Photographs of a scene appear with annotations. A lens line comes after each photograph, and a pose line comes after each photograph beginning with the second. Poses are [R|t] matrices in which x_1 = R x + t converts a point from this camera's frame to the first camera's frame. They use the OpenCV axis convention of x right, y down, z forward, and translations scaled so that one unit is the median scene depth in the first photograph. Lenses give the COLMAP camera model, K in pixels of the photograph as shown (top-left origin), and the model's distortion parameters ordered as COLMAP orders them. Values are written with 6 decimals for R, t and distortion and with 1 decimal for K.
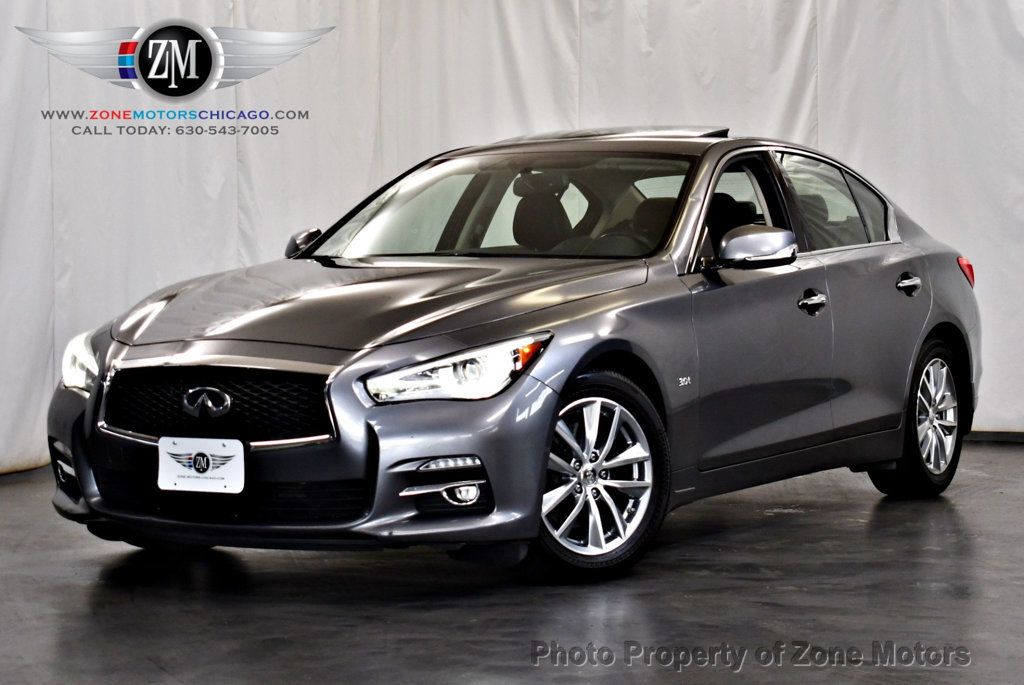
lens RADIAL K [[2467.2, 0, 514.9], [0, 2467.2, 344.2], [0, 0, 1]] dist [-0.006542, 0.000000]
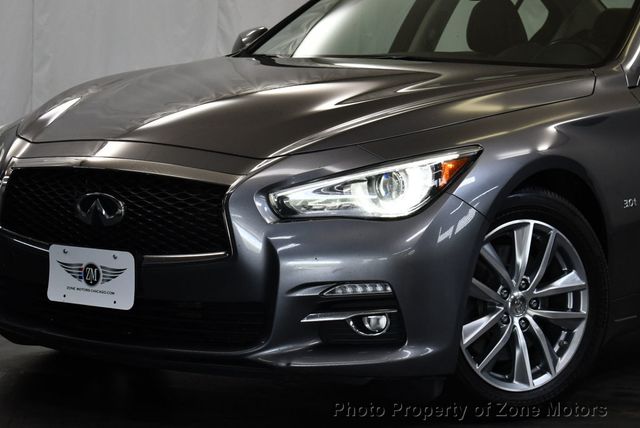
lens RADIAL K [[1964.8, 0, 326.1], [0, 1964.8, 216.0], [0, 0, 1]] dist [0.056660, 0.000000]
pose [[0.994716, 0.041119, -0.094068, 0.026486], [-0.037073, 0.998328, 0.044356, -0.009014], [0.095735, -0.040634, 0.994577, 0.270226]]
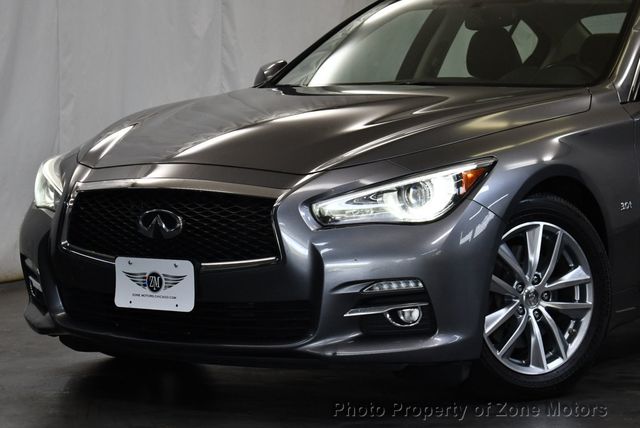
lens RADIAL K [[1964.8, 0, 316.1], [0, 1964.8, 211.6], [0, 0, 1]] dist [0.056660, 0.000000]
pose [[0.996223, 0.007177, -0.086539, 0.011278], [-0.005122, 0.999700, 0.023947, -0.001653], [0.086685, -0.023413, 0.995961, 0.175984]]
